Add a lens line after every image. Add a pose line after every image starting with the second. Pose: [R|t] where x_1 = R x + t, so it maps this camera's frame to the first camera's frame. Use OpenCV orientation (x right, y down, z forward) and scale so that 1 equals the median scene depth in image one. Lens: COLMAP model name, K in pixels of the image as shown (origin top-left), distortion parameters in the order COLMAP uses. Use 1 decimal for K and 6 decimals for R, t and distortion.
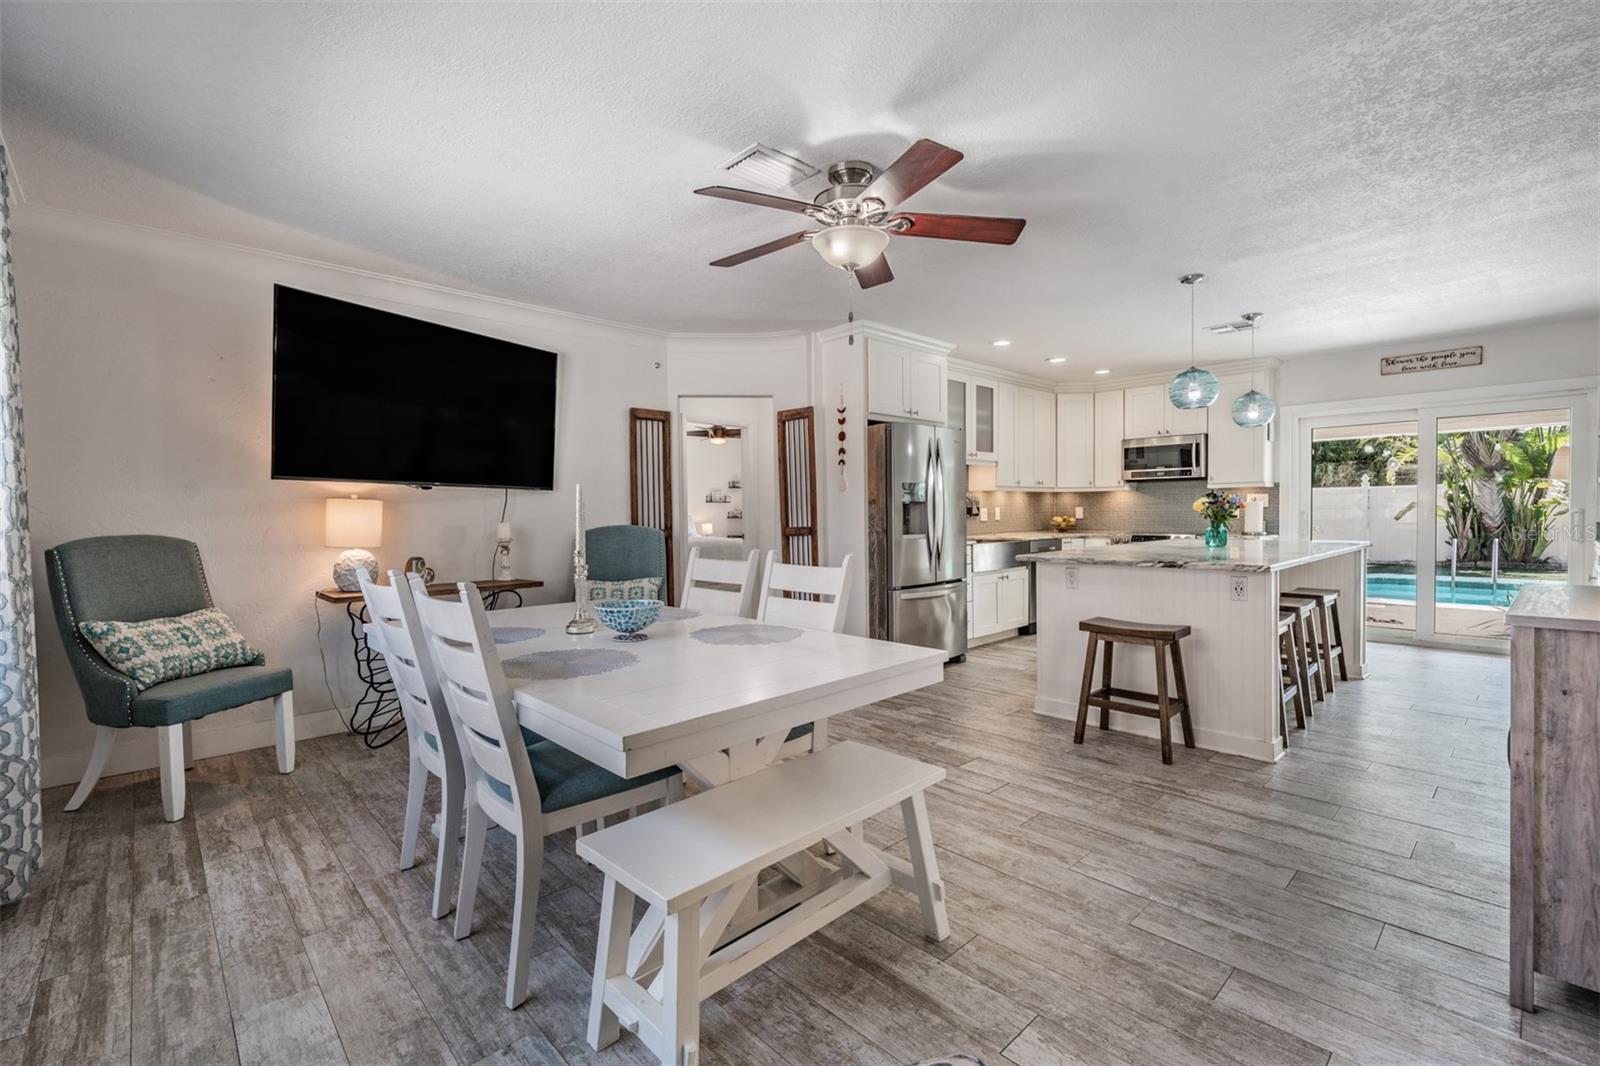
lens RADIAL K [[705.6, 0, 782.7], [0, 705.6, 532.7], [0, 0, 1]] dist [-0.008871, 0.000387]
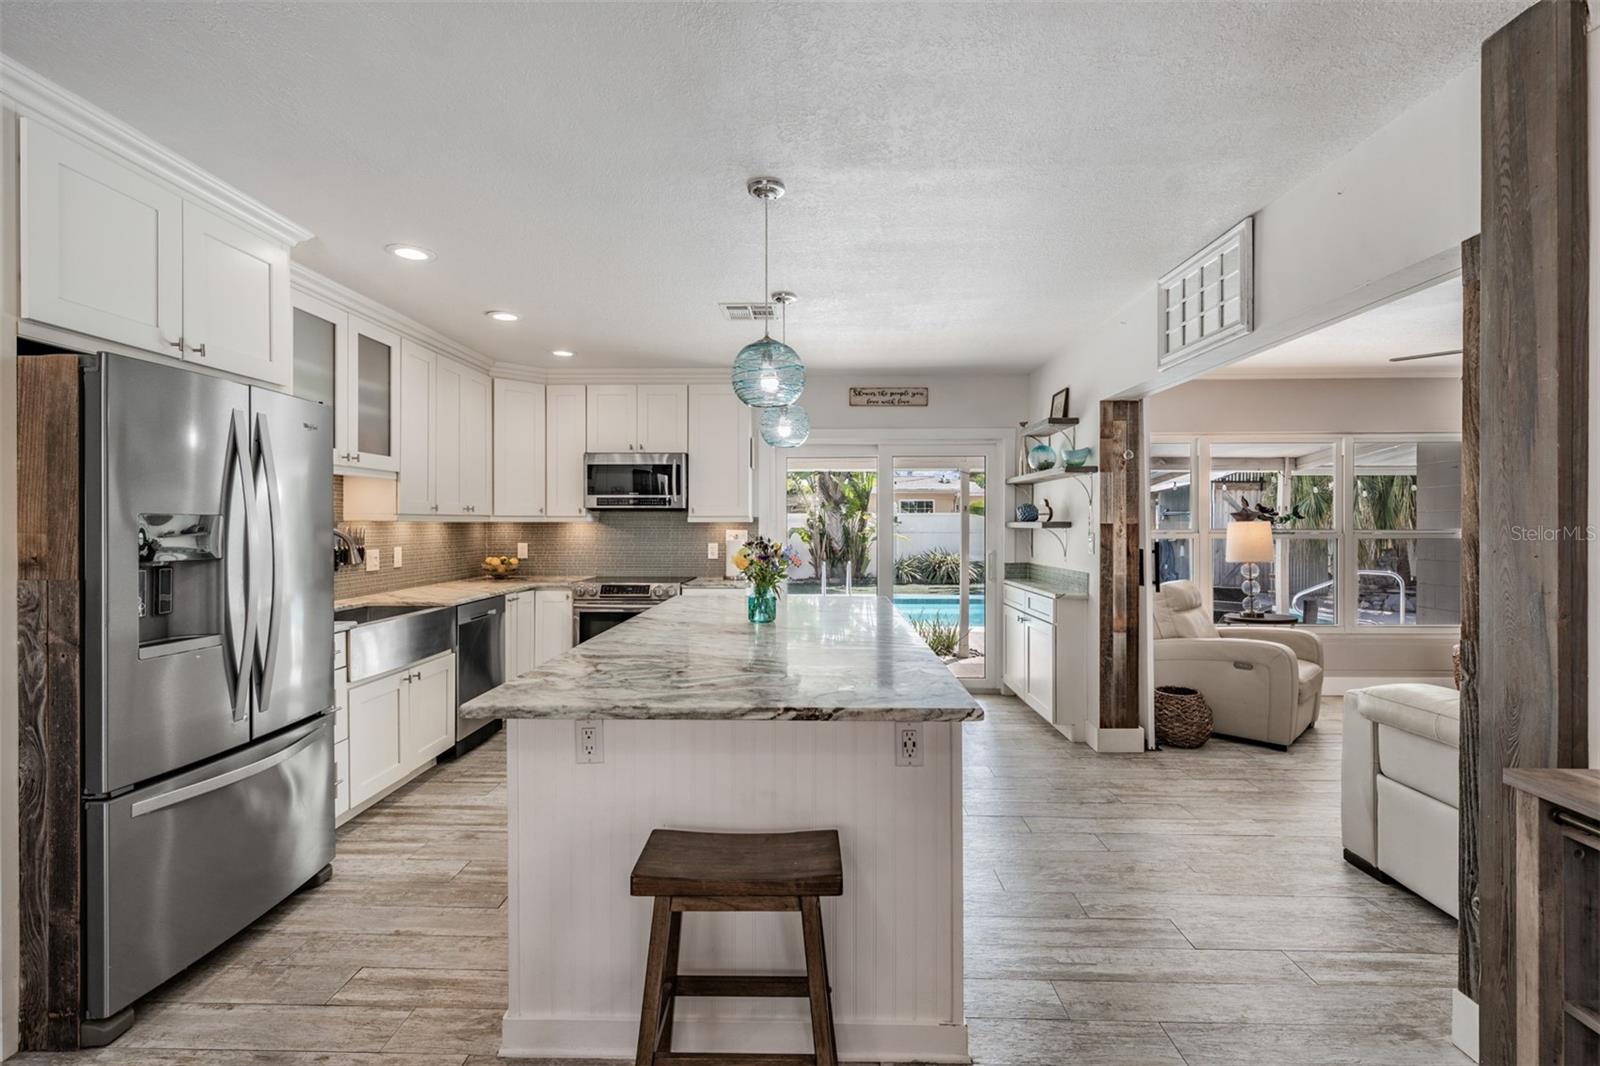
lens RADIAL K [[730.0, 0, 801.6], [0, 730.0, 526.8], [0, 0, 1]] dist [-0.000261, -0.000742]
pose [[0.690073, 0.008473, 0.723690, 0.112087], [0.013673, 0.999600, -0.024741, -0.041920], [-0.723611, 0.026968, 0.689681, 0.393510]]
